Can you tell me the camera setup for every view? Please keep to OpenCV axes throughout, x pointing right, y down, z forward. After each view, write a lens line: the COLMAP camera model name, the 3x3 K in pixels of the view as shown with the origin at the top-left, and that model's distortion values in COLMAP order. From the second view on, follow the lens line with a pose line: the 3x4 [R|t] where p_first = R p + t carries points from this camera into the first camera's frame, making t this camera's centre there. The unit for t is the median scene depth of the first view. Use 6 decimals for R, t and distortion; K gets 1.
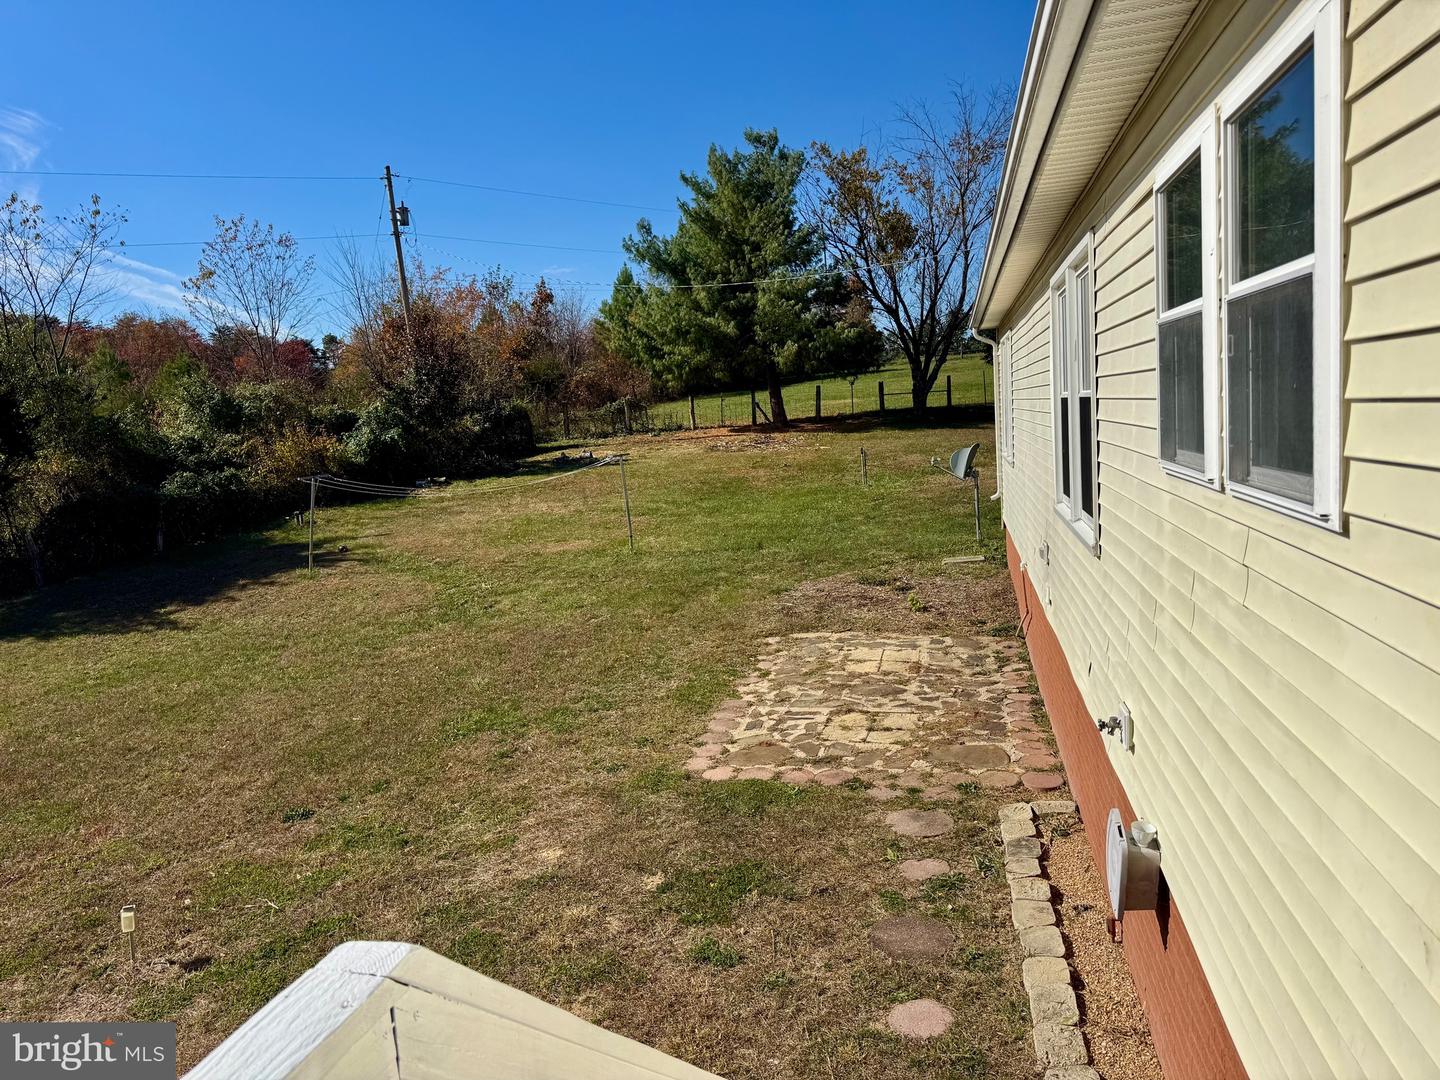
lens RADIAL K [[1011.6, 0, 720.0], [0, 1011.6, 540.0], [0, 0, 1]] dist [0.005093, 0.000841]
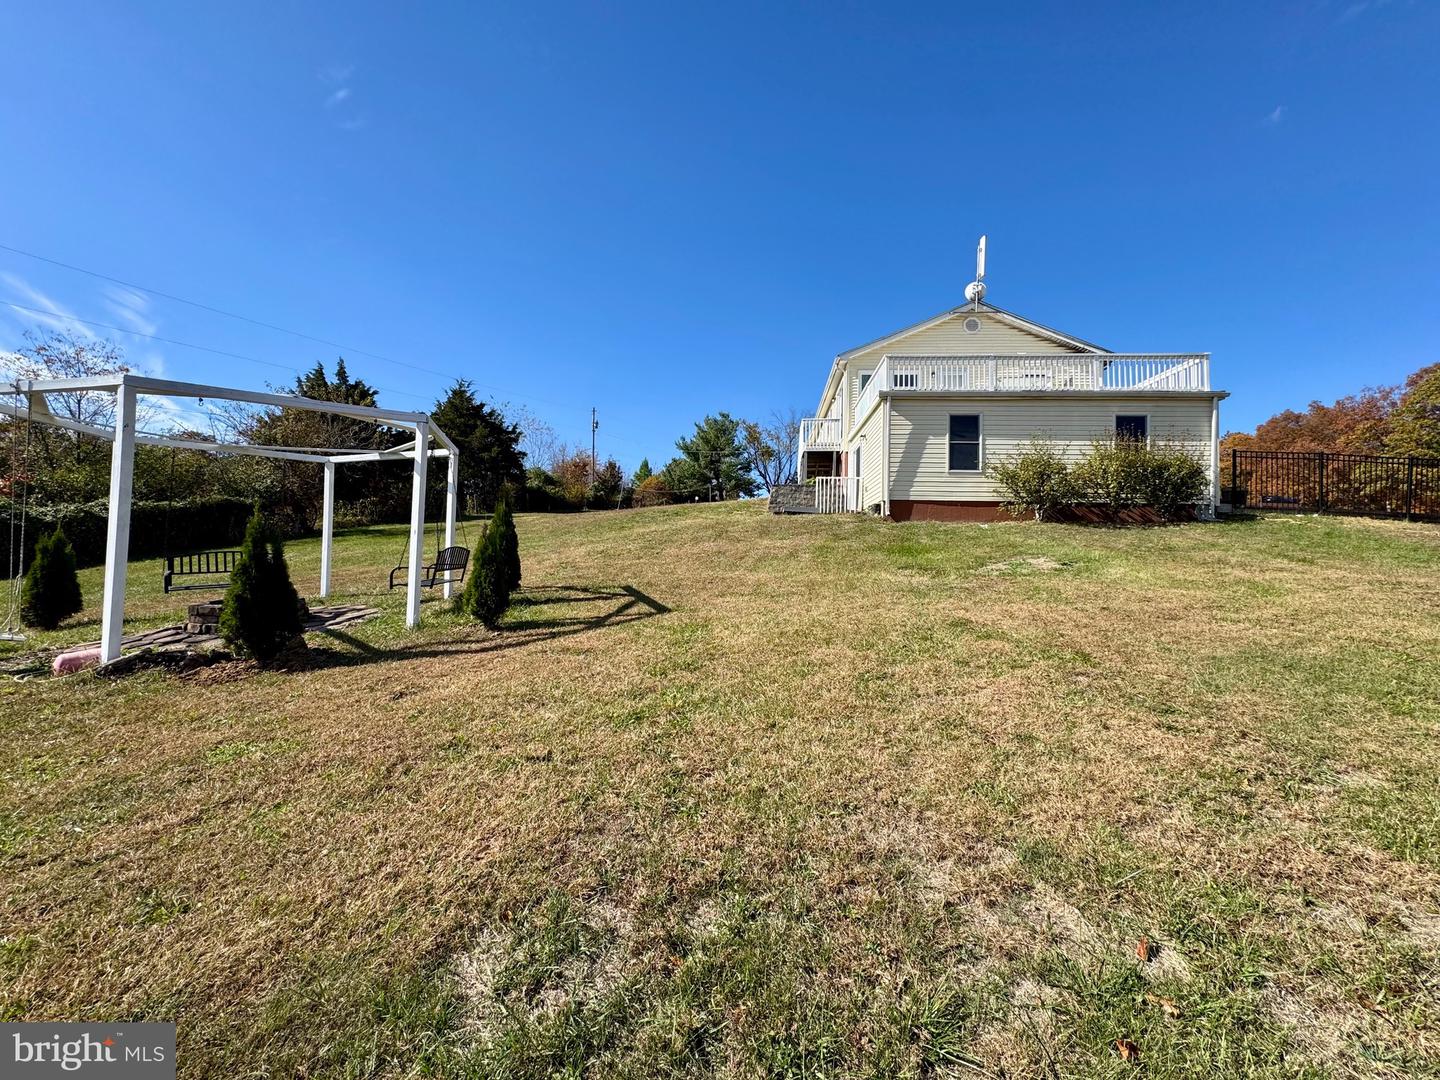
lens RADIAL K [[580.9, 0, 727.1], [0, 580.9, 541.0], [0, 0, 1]] dist [0.000828, 0.000099]
pose [[0.985891, 0.096168, 0.137008, -0.147494], [-0.072255, 0.982808, -0.169907, 0.245386], [-0.150992, 0.157610, 0.975890, -0.578977]]
